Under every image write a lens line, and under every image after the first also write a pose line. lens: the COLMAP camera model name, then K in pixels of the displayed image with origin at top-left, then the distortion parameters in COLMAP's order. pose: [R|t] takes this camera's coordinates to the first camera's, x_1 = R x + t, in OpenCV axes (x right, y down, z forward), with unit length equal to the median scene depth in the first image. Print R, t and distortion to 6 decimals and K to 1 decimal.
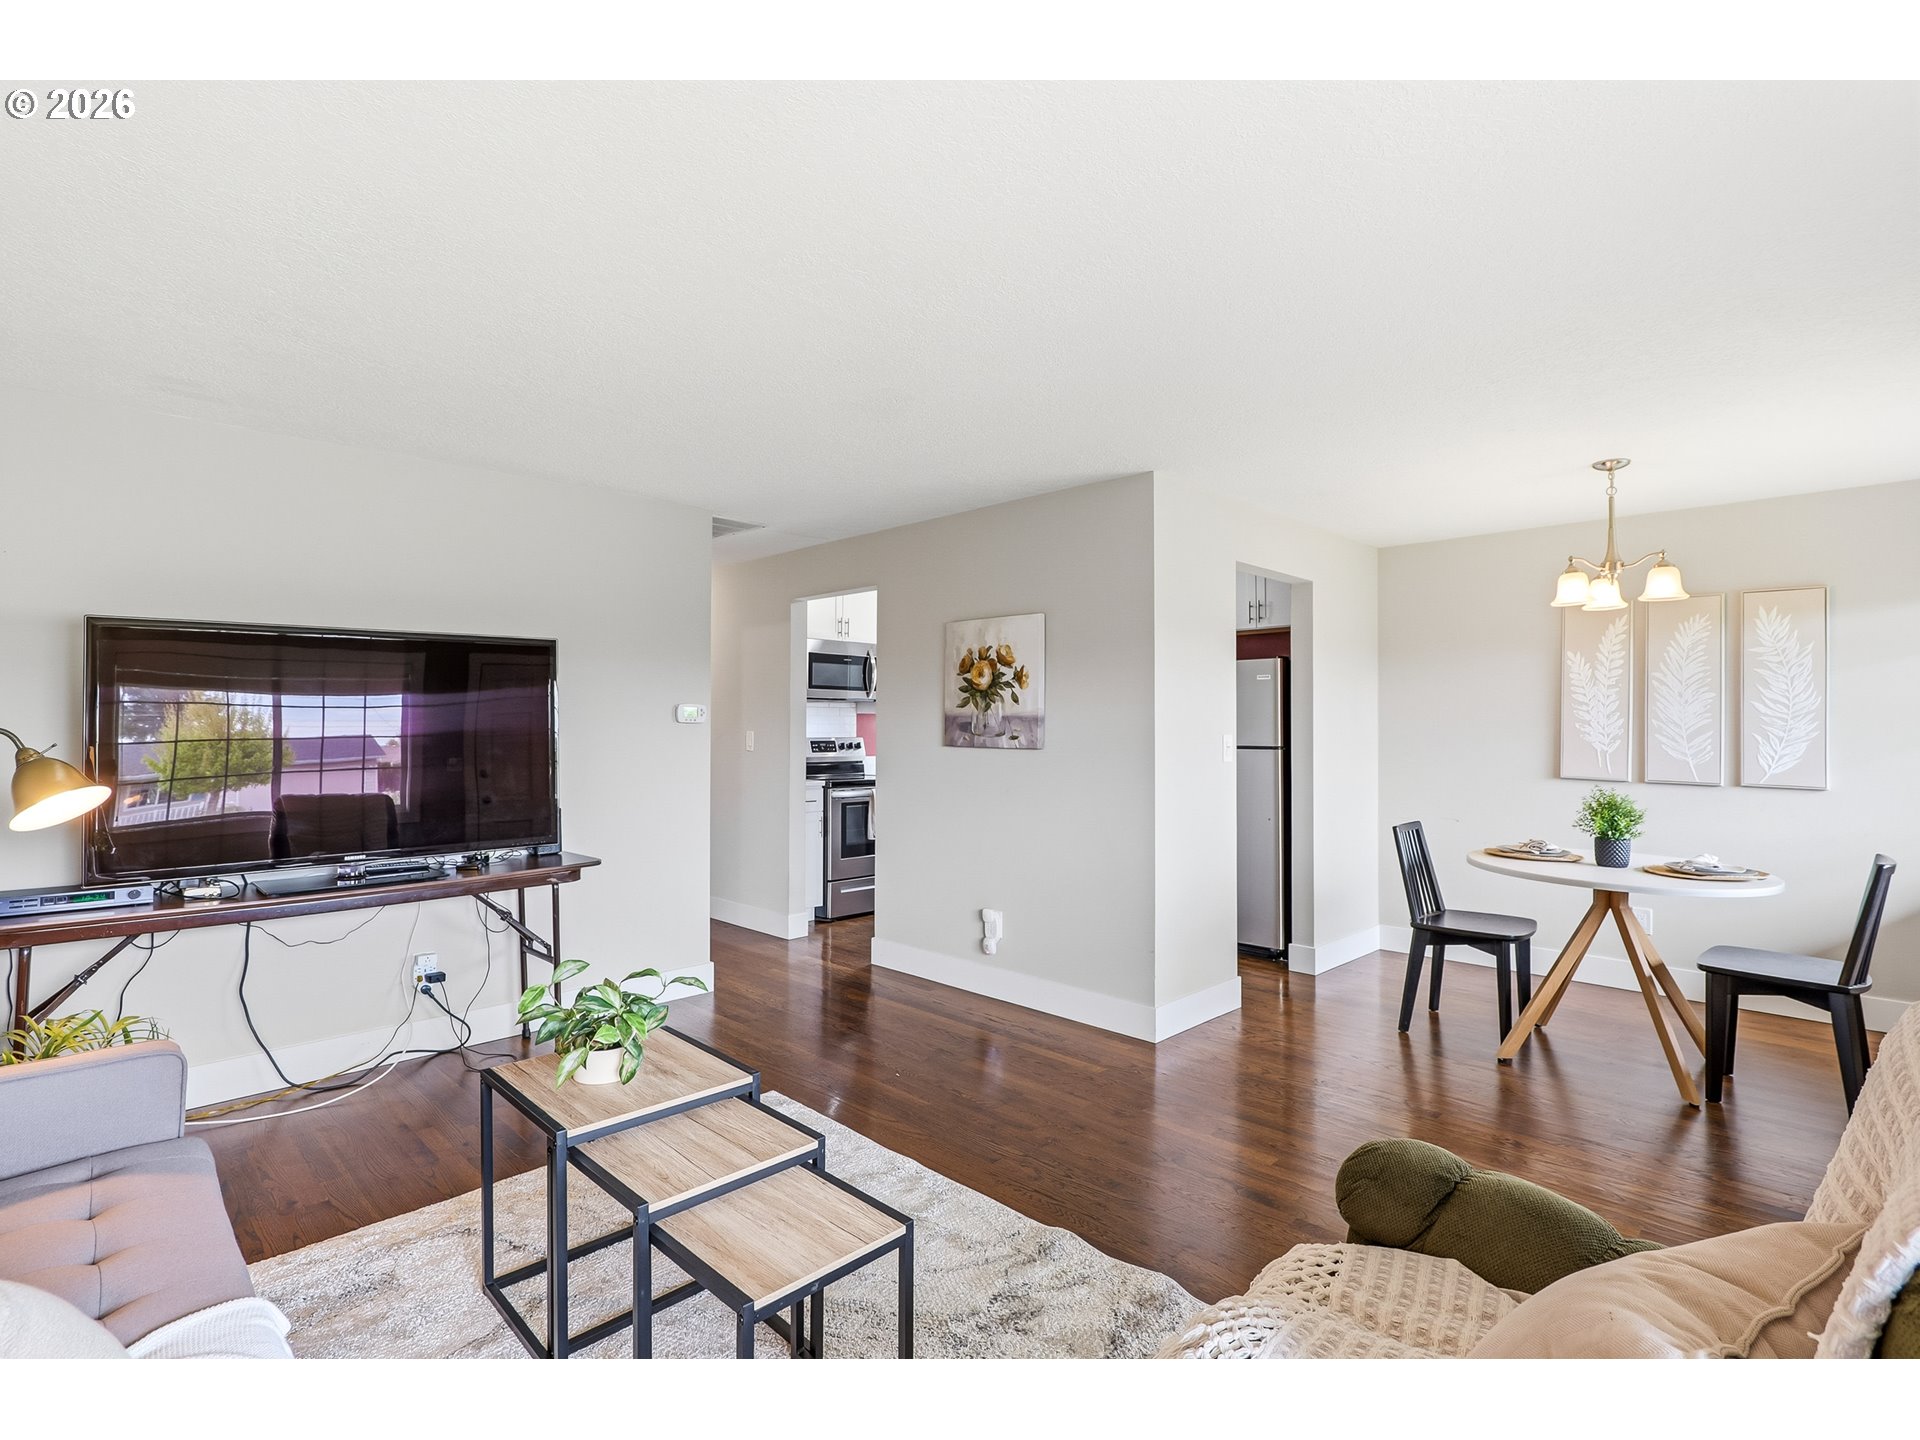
lens RADIAL K [[954.1, 0, 965.8], [0, 954.1, 703.0], [0, 0, 1]] dist [-0.001749, 0.000443]
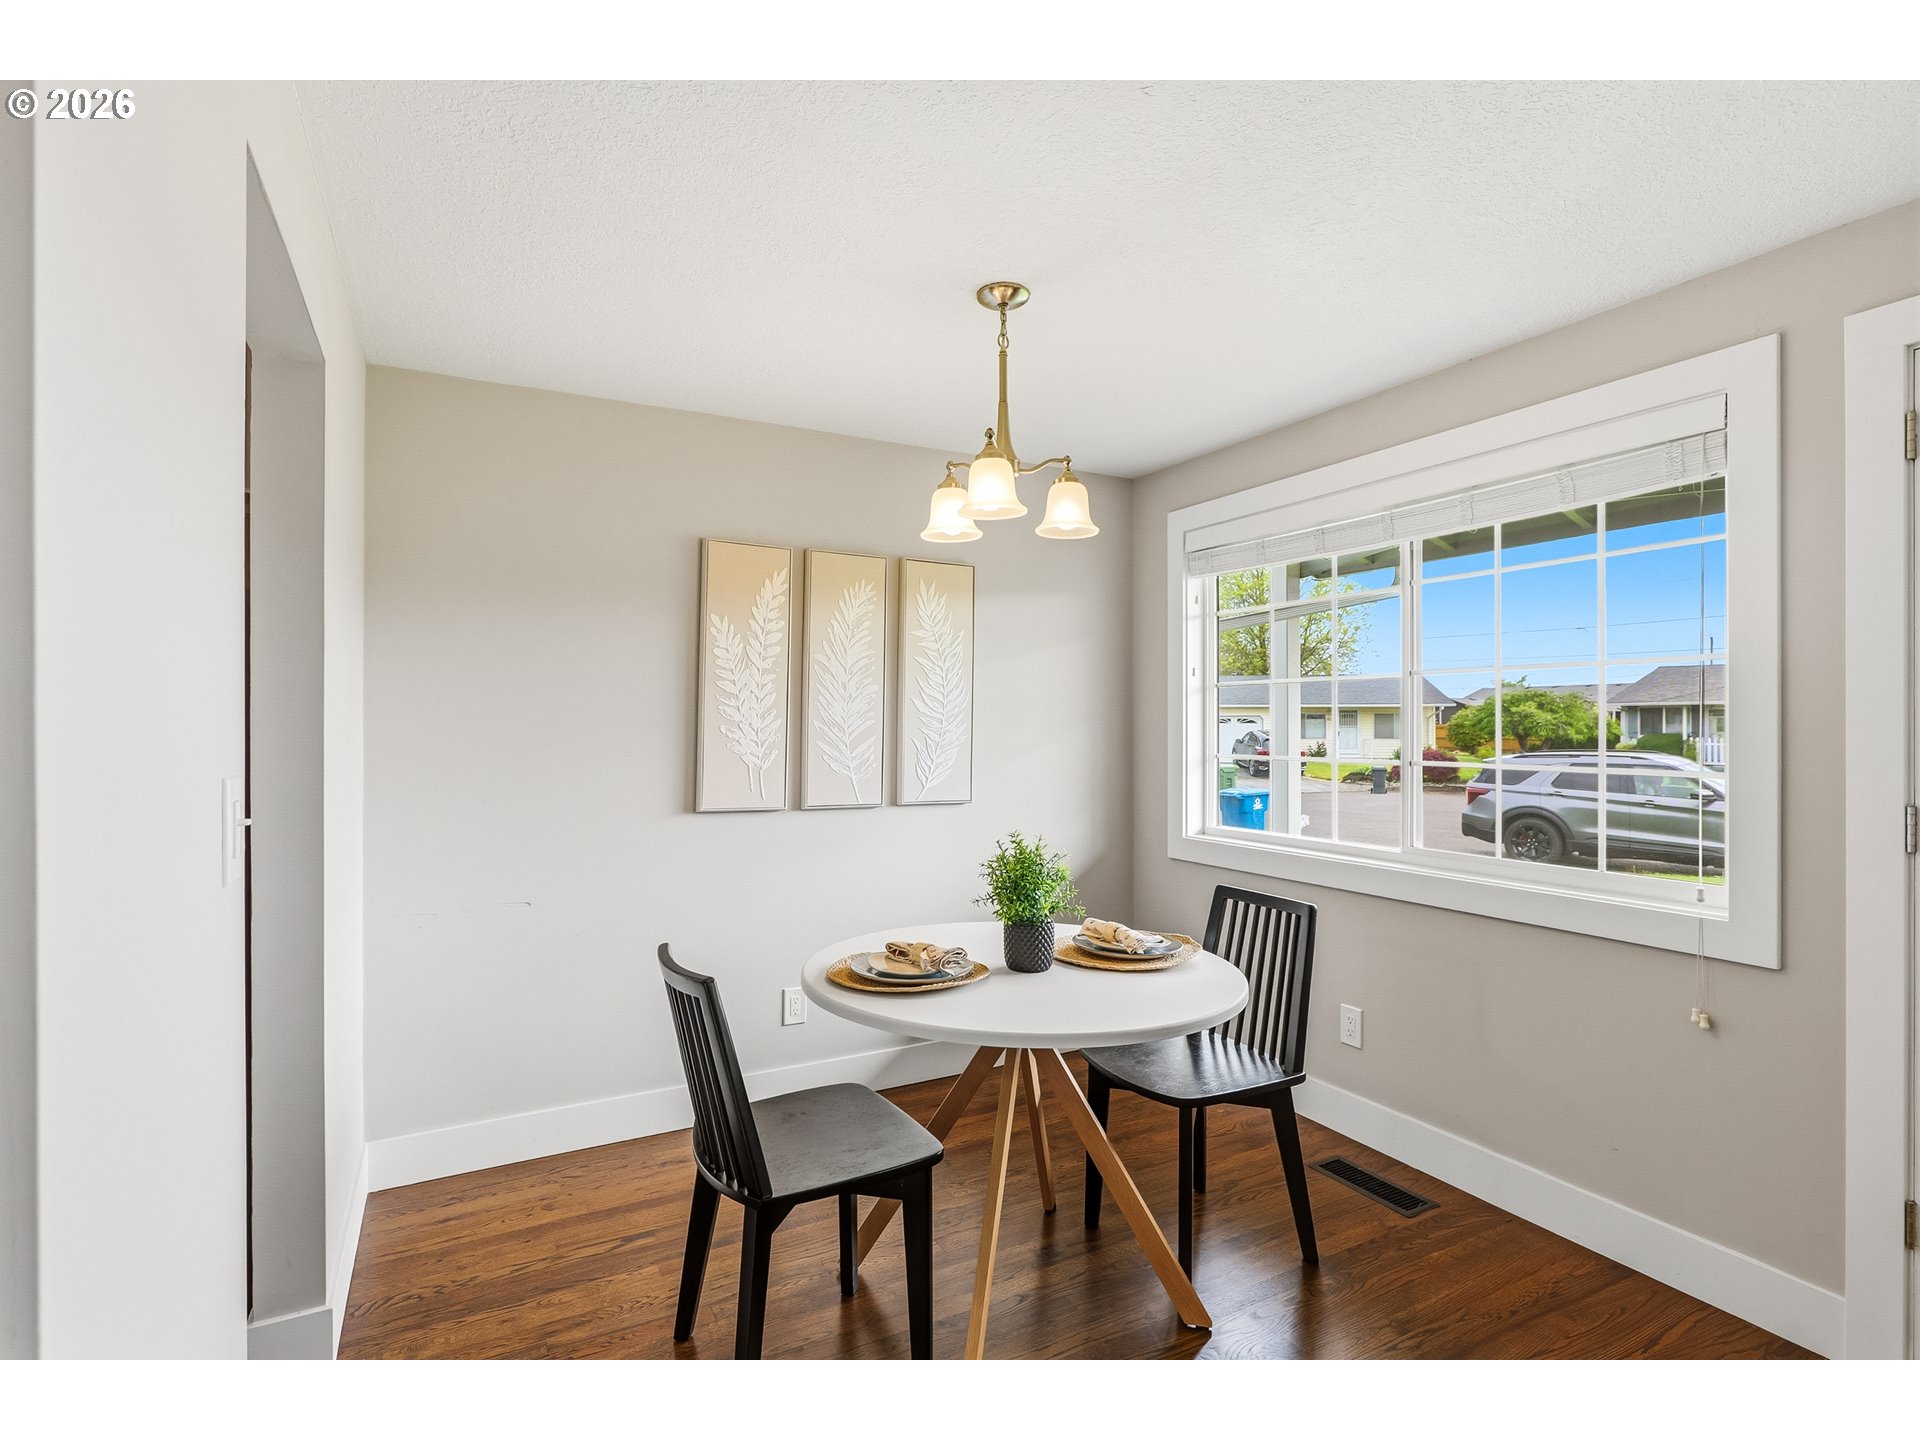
lens RADIAL K [[939.8, 0, 958.5], [0, 939.8, 726.9], [0, 0, 1]] dist [-0.001920, 0.000771]
pose [[0.301894, -0.006391, 0.953320, 0.085980], [-0.018539, 0.999749, 0.012573, 0.011999], [-0.953161, -0.021469, 0.301700, 0.713320]]
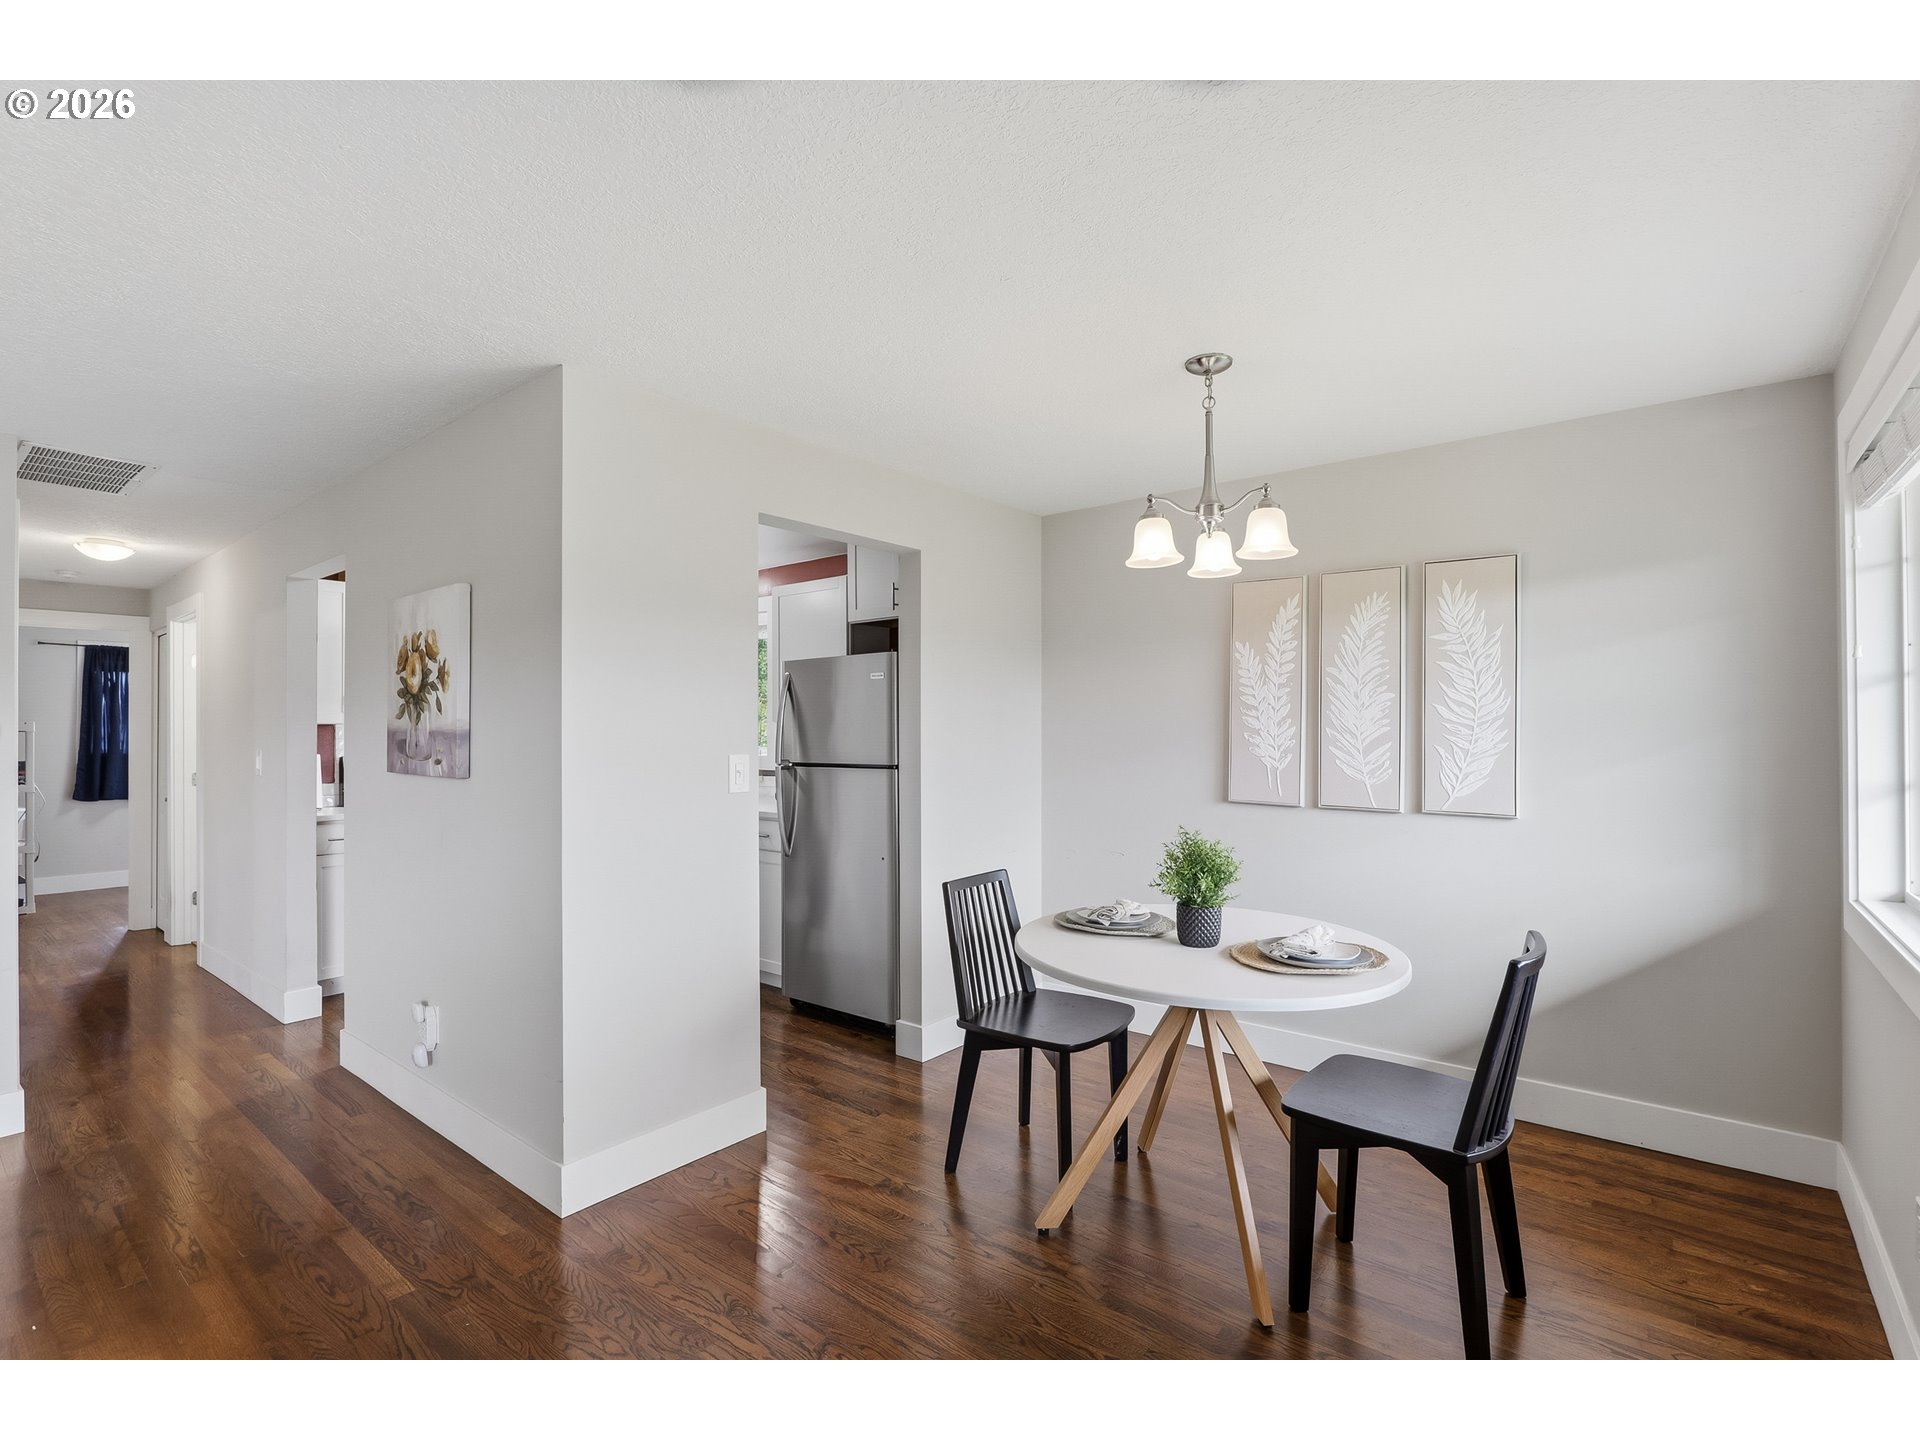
lens RADIAL K [[902.7, 0, 965.1], [0, 902.7, 723.5], [0, 0, 1]] dist [-0.027211, 0.011262]
pose [[0.995357, -0.007990, 0.095915, 0.368947], [0.006466, 0.999848, 0.016189, 0.000042], [-0.096030, -0.015493, 0.995258, 0.305893]]
